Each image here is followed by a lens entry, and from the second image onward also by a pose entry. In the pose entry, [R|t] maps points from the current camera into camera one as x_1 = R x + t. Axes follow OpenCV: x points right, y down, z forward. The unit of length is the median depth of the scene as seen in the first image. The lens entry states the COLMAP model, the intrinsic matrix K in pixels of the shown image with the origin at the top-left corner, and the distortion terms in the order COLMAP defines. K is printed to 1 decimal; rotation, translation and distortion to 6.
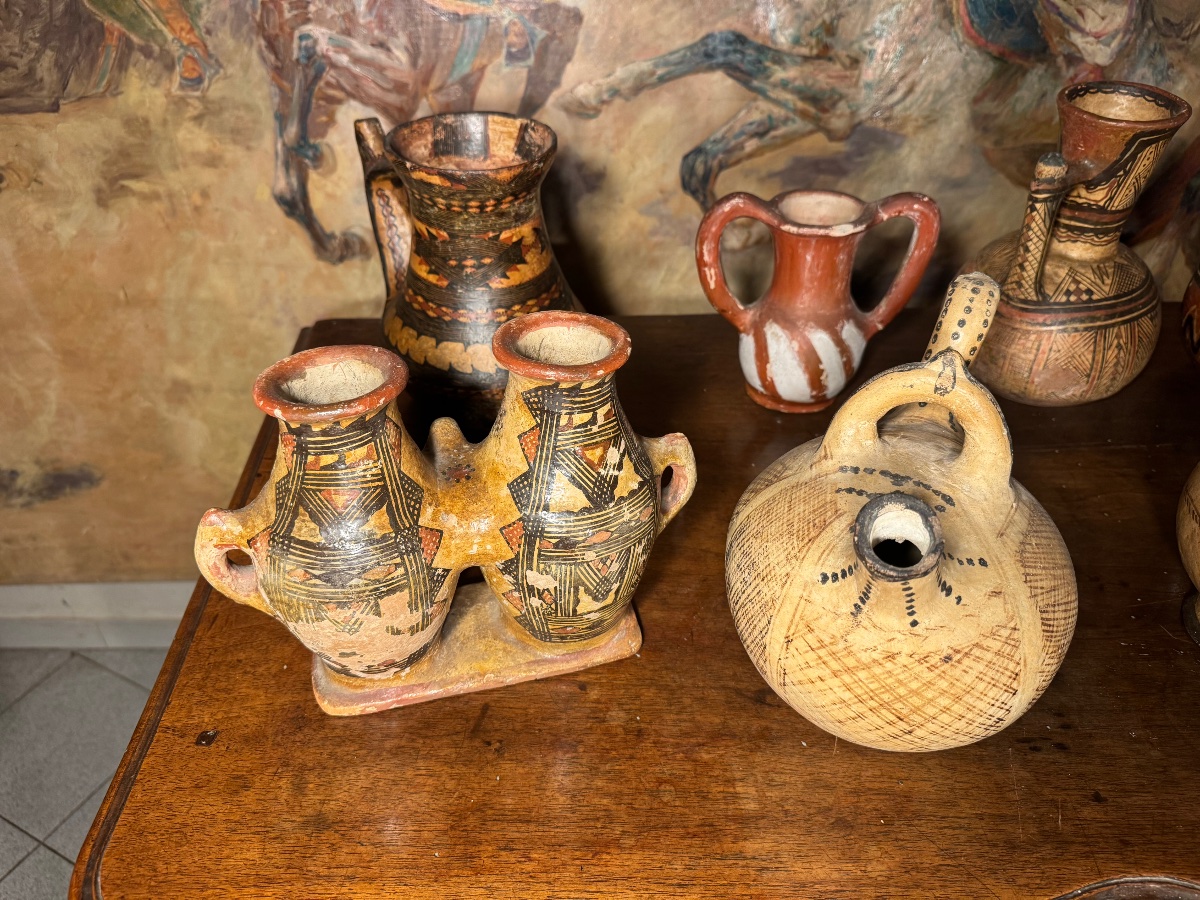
lens RADIAL K [[873.5, 0, 618.5], [0, 873.5, 439.1], [0, 0, 1]] dist [0.044833, -0.083351]
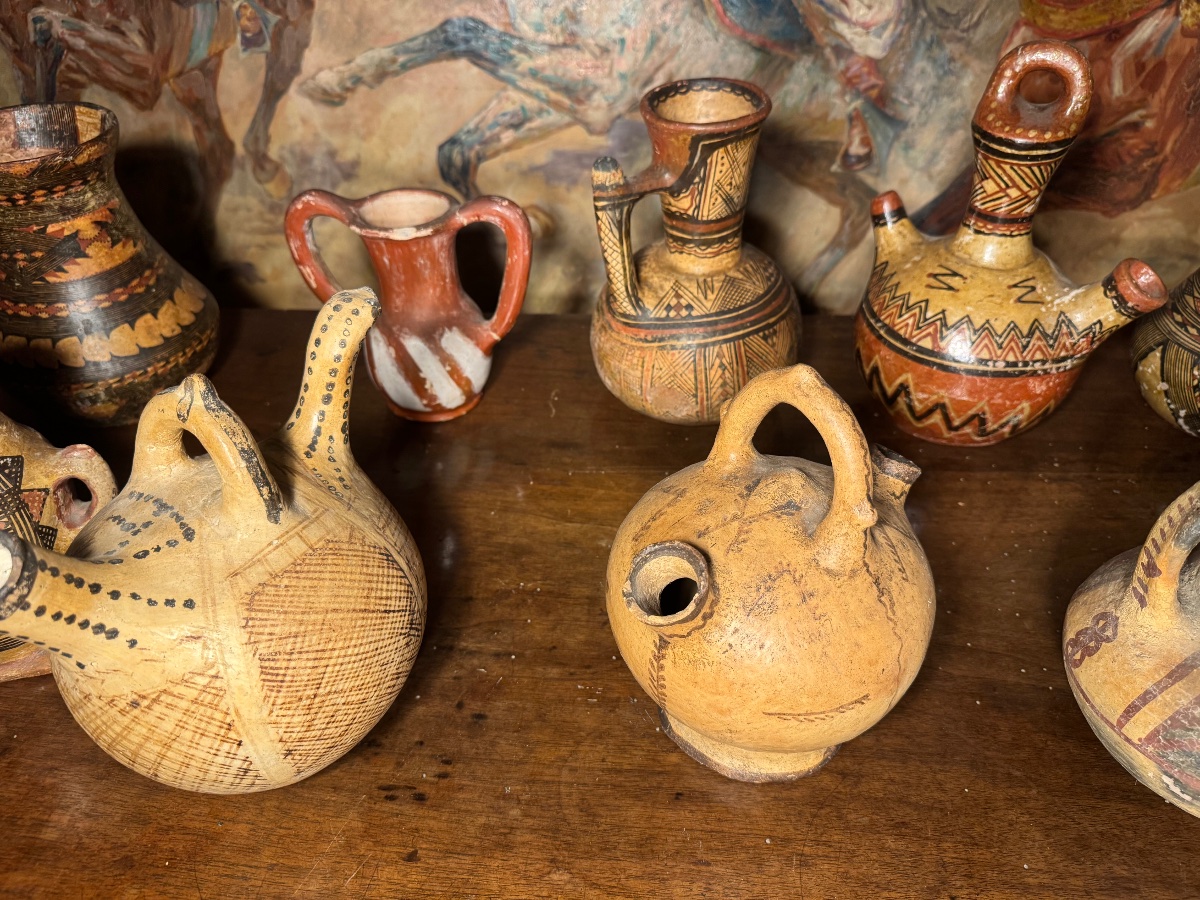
lens RADIAL K [[886.2, 0, 600.0], [0, 886.2, 450.0], [0, 0, 1]] dist [-0.010464, -0.004107]
pose [[0.996906, 0.045078, -0.064388, 0.359211], [-0.043346, 0.998666, 0.028047, -0.027247], [0.065567, -0.025169, 0.997531, 0.037830]]
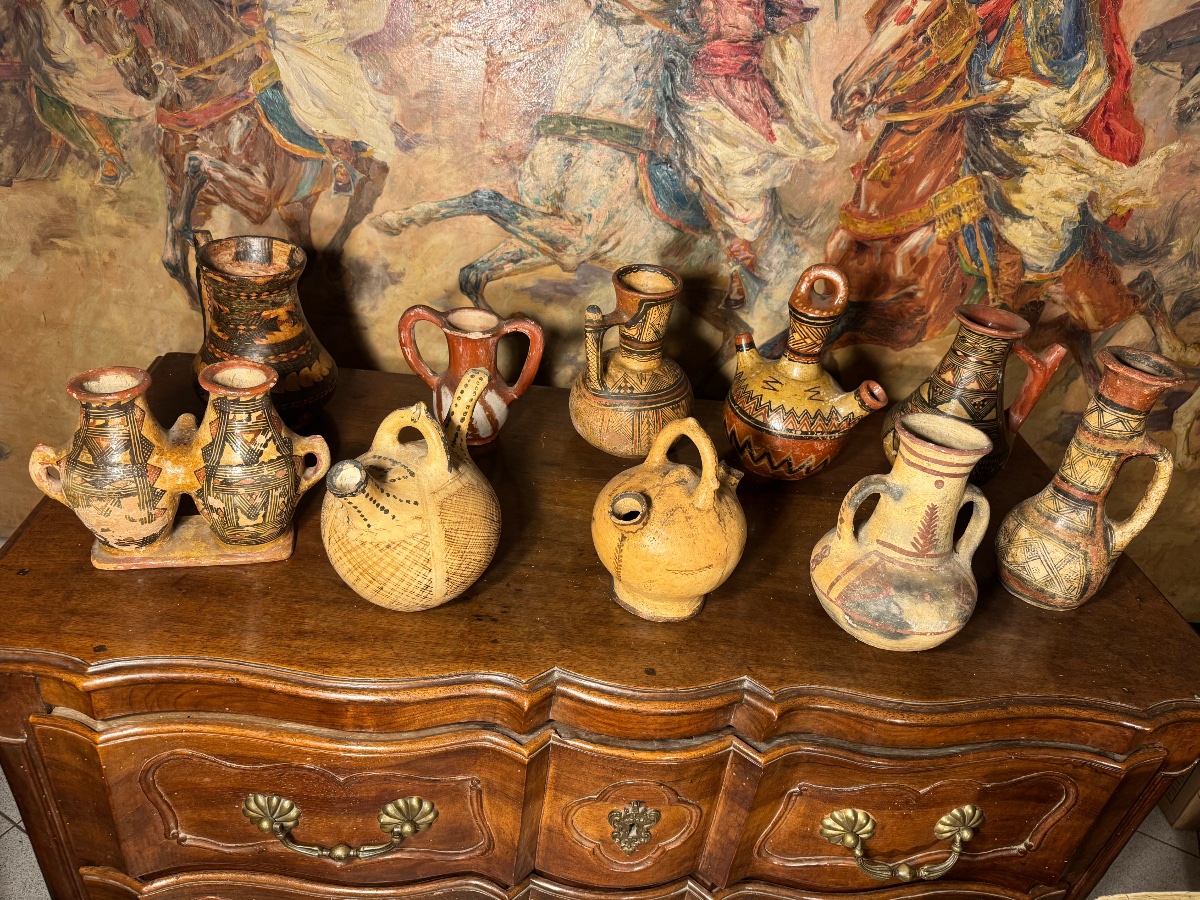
lens RADIAL K [[849.5, 0, 600.0], [0, 849.5, 450.0], [0, 0, 1]] dist [0.043735, -0.063549]
pose [[0.993305, 0.107487, 0.042331, 0.298255], [-0.104634, 0.992407, -0.064660, 0.039009], [-0.048960, 0.059798, 0.997009, -0.406524]]
